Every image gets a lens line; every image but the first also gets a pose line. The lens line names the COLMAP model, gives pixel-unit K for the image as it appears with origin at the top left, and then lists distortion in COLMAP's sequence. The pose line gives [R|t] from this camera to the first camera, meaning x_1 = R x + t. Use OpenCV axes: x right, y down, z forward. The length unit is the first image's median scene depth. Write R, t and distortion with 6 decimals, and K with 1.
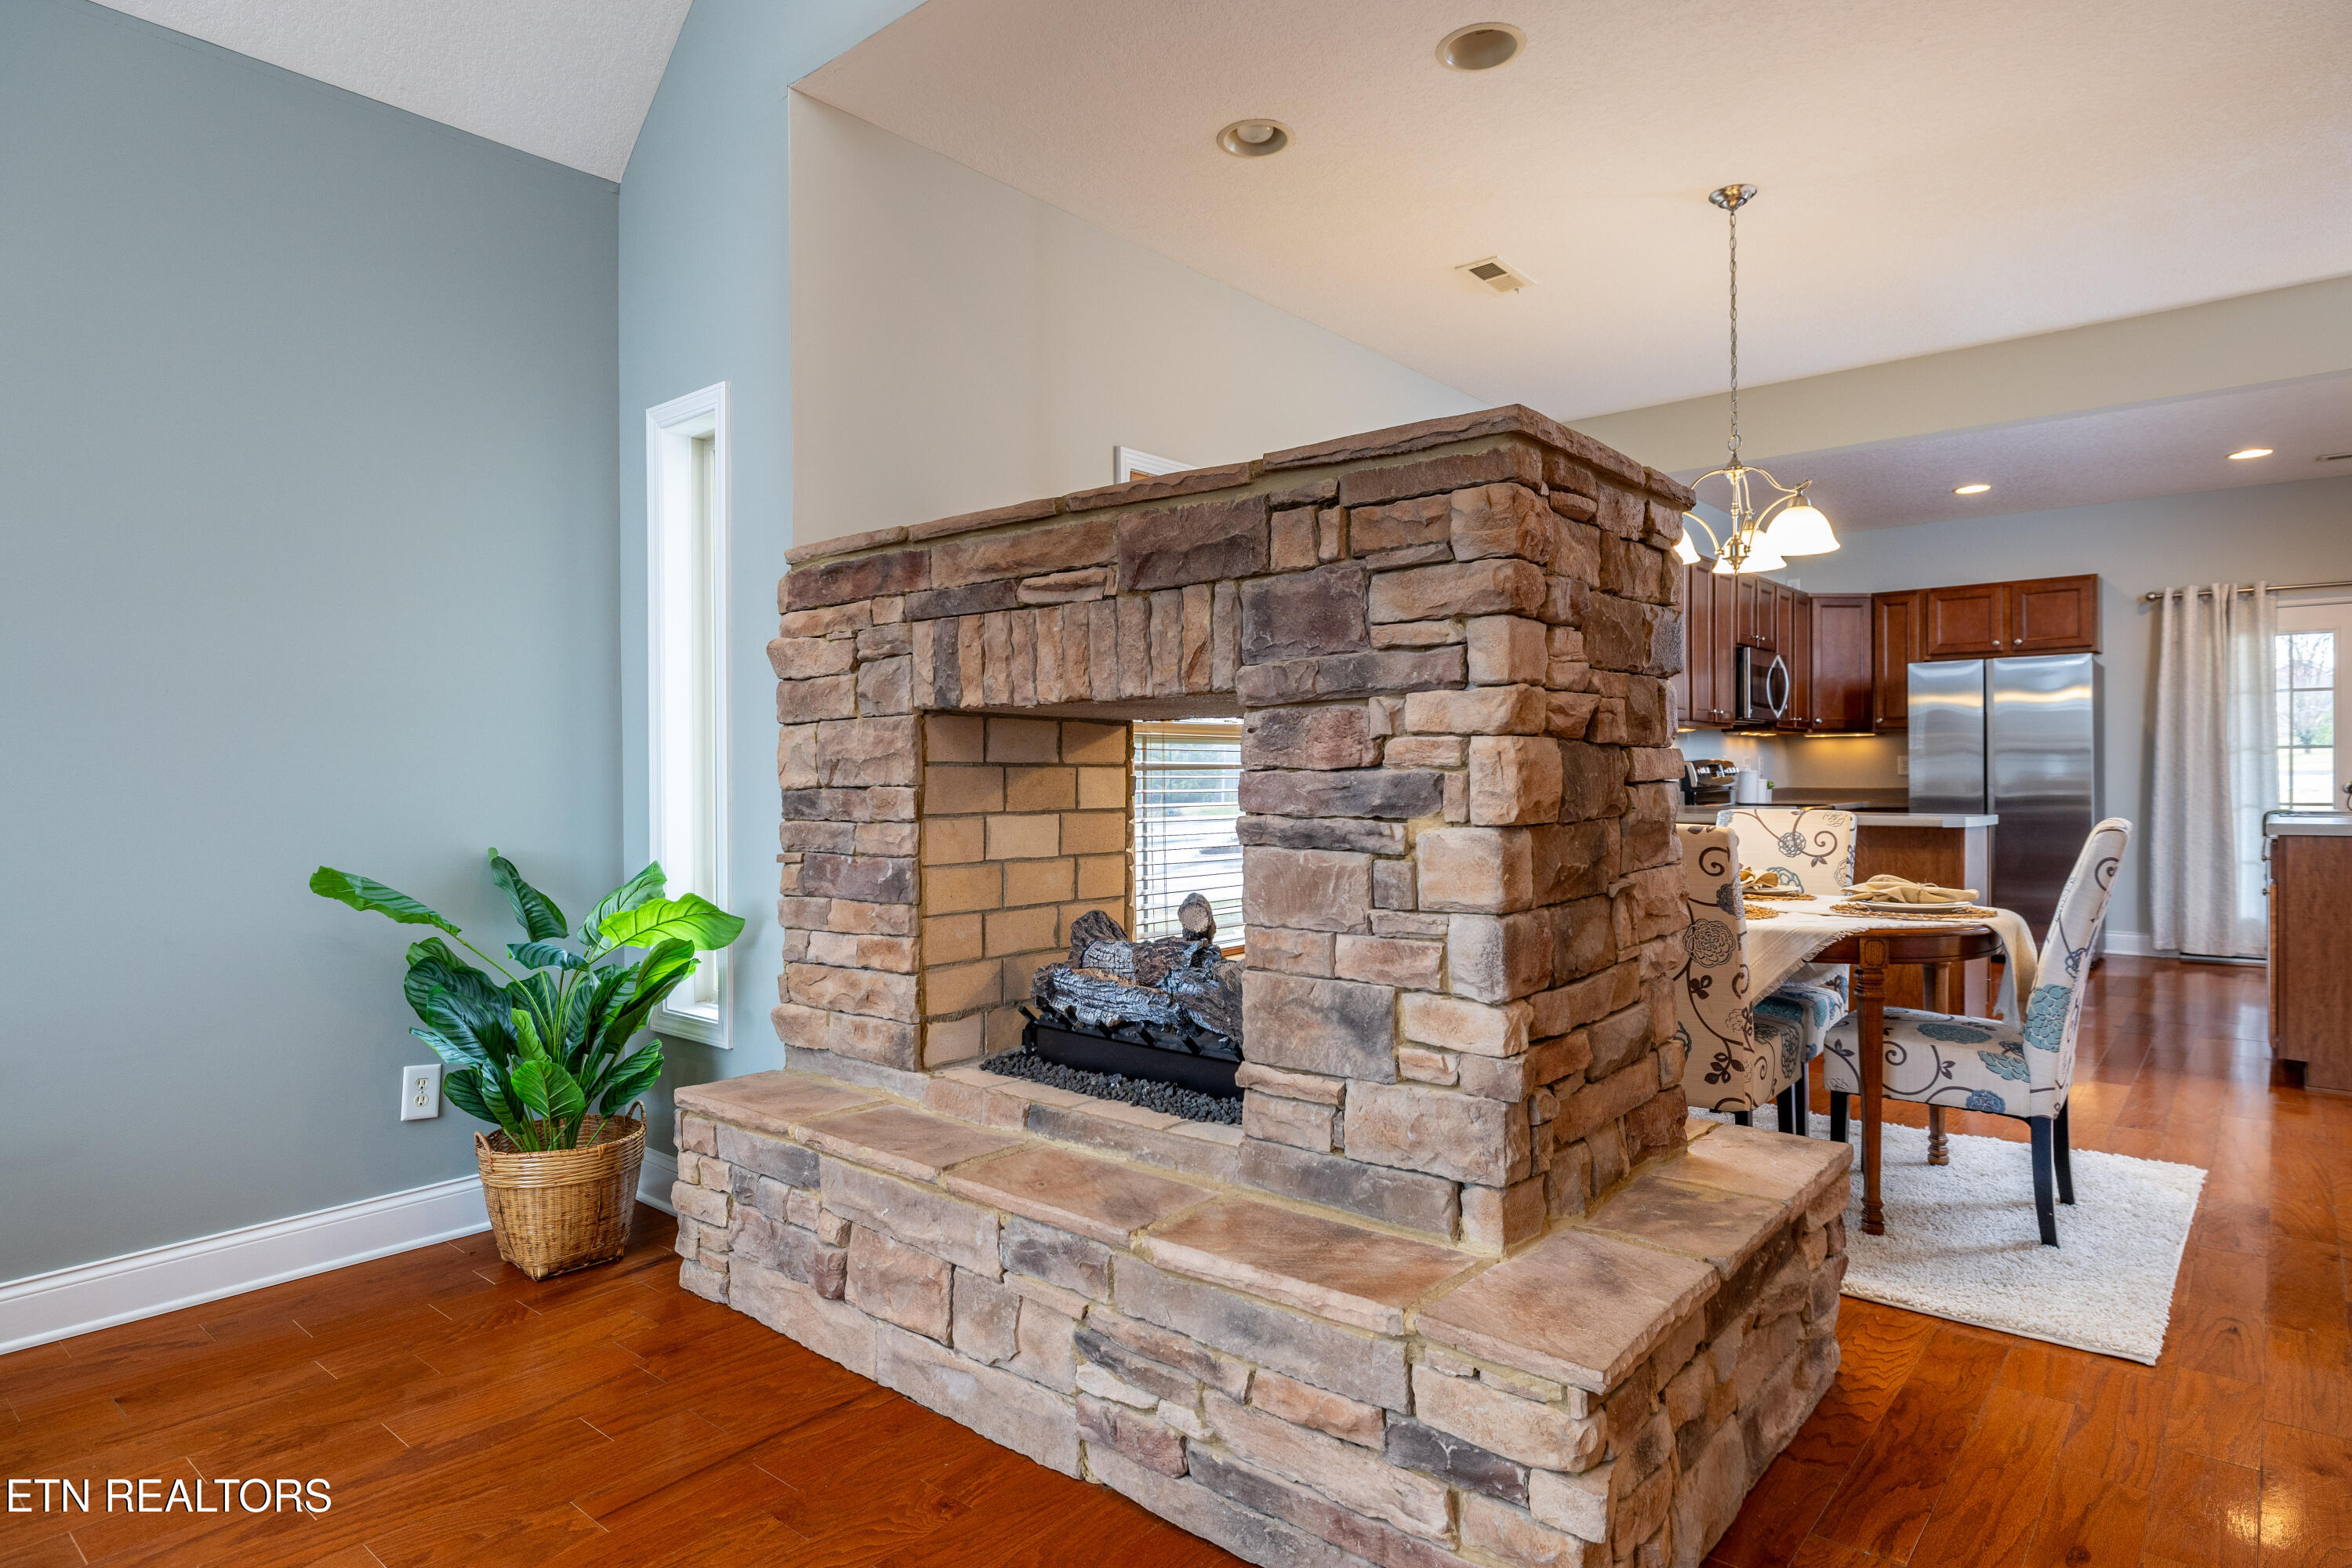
lens RADIAL K [[1313.1, 0, 1164.7], [0, 1313.1, 767.8], [0, 0, 1]] dist [0.000153, -0.000174]
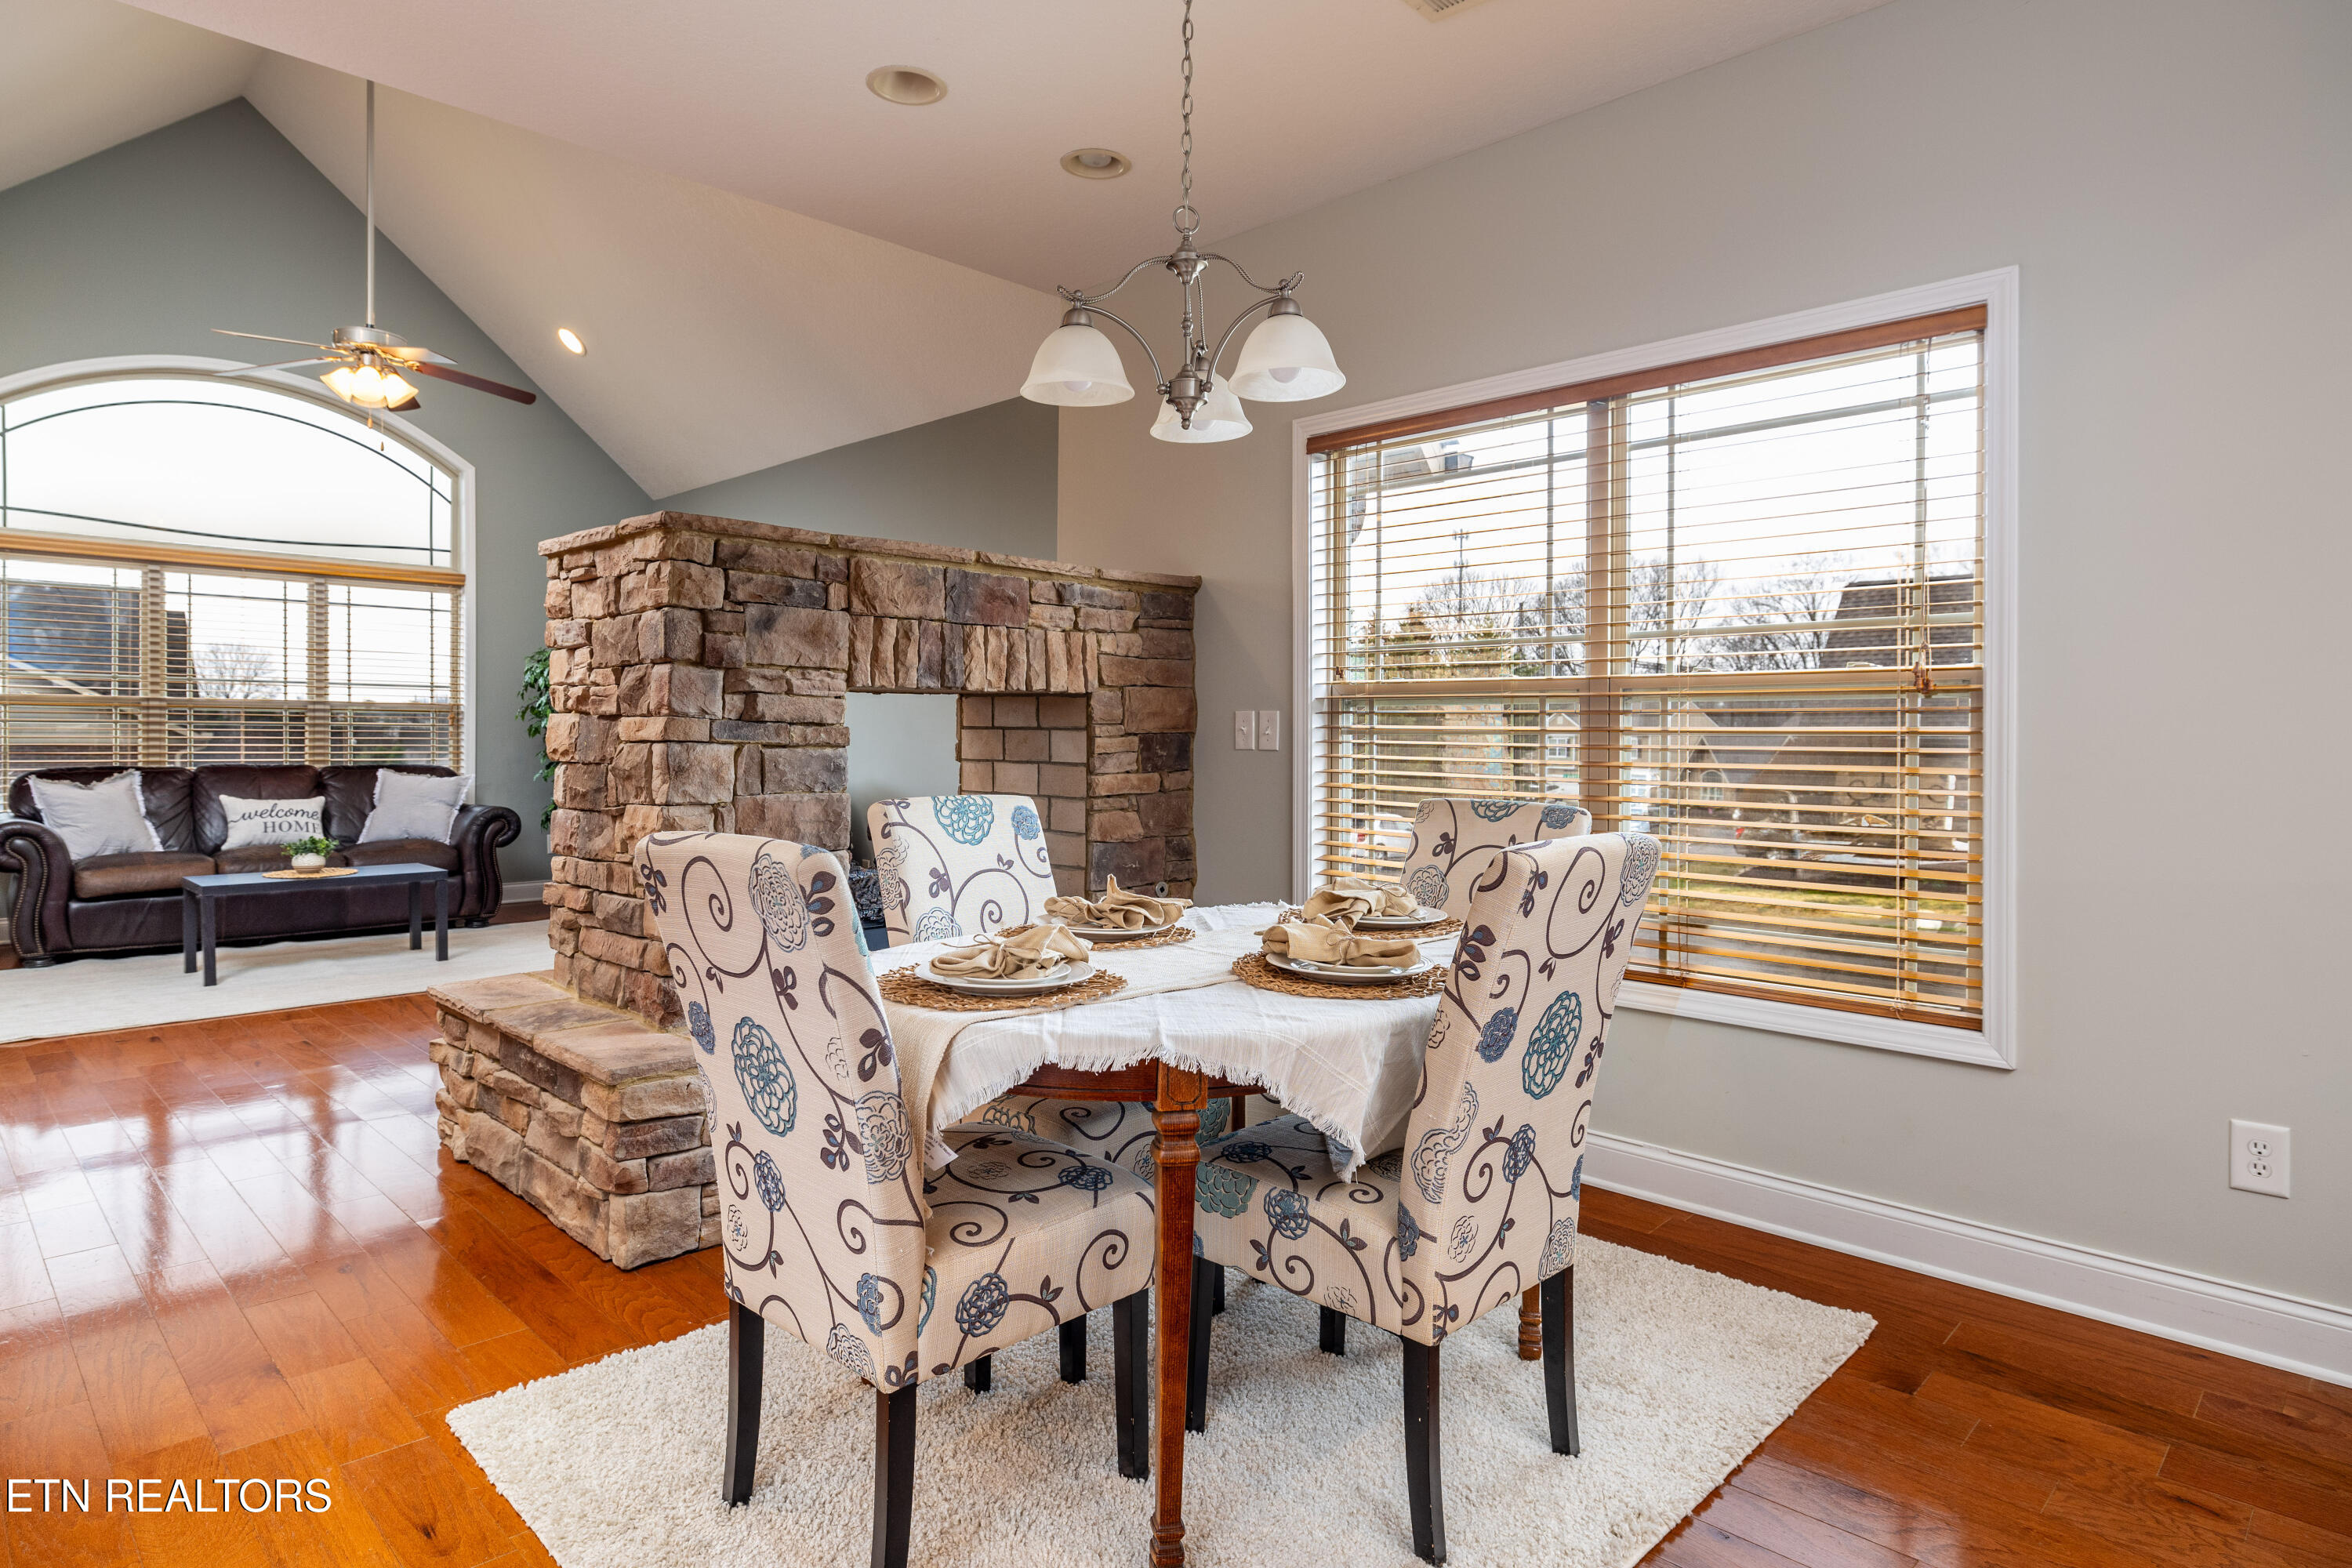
lens RADIAL K [[1297.0, 0, 1154.2], [0, 1297.0, 747.7], [0, 0, 1]] dist [-0.000322, 0.000118]
pose [[-0.082014, 0.017048, -0.996485, 1.286218], [-0.002437, 0.999847, 0.017306, -0.006197], [0.996628, 0.003847, -0.081960, 1.264518]]
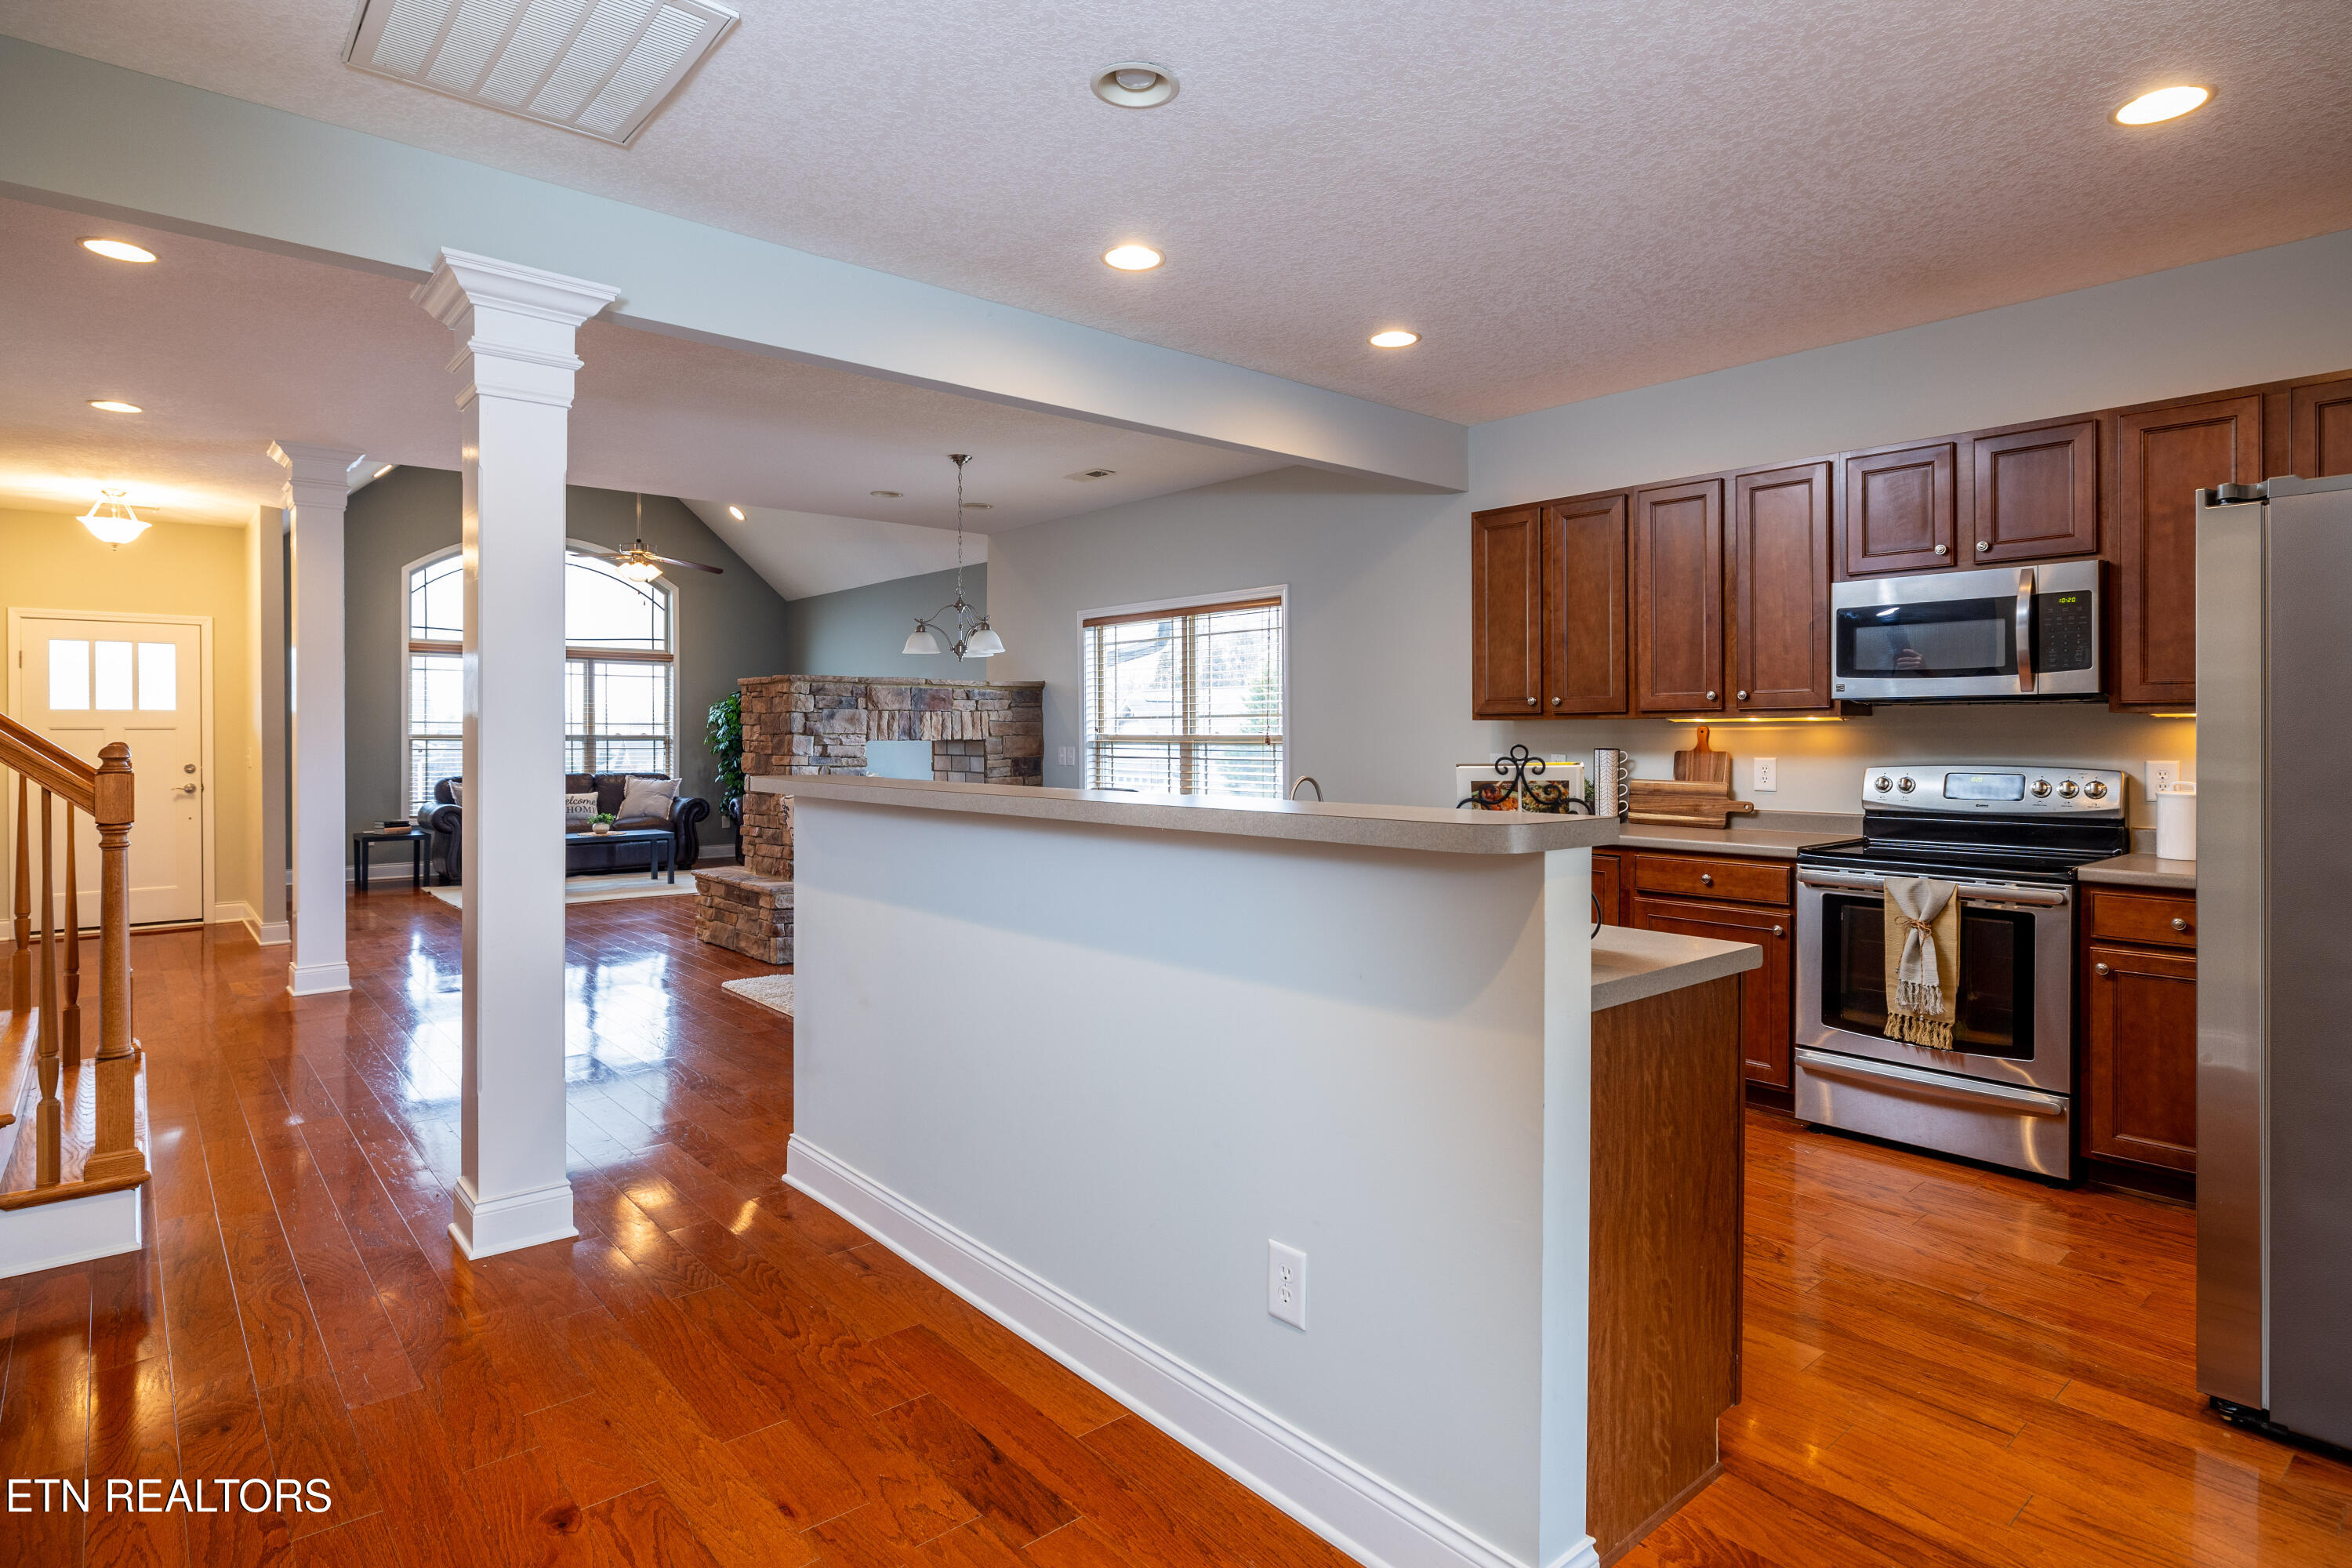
lens RADIAL K [[1247.9, 0, 1161.5], [0, 1247.9, 735.7], [0, 0, 1]] dist [-0.002978, 0.001245]
pose [[-0.158639, 0.007882, -0.987305, 2.604291], [0.005545, 0.999959, 0.007092, -0.064283], [0.987321, -0.004349, -0.158676, 1.905299]]
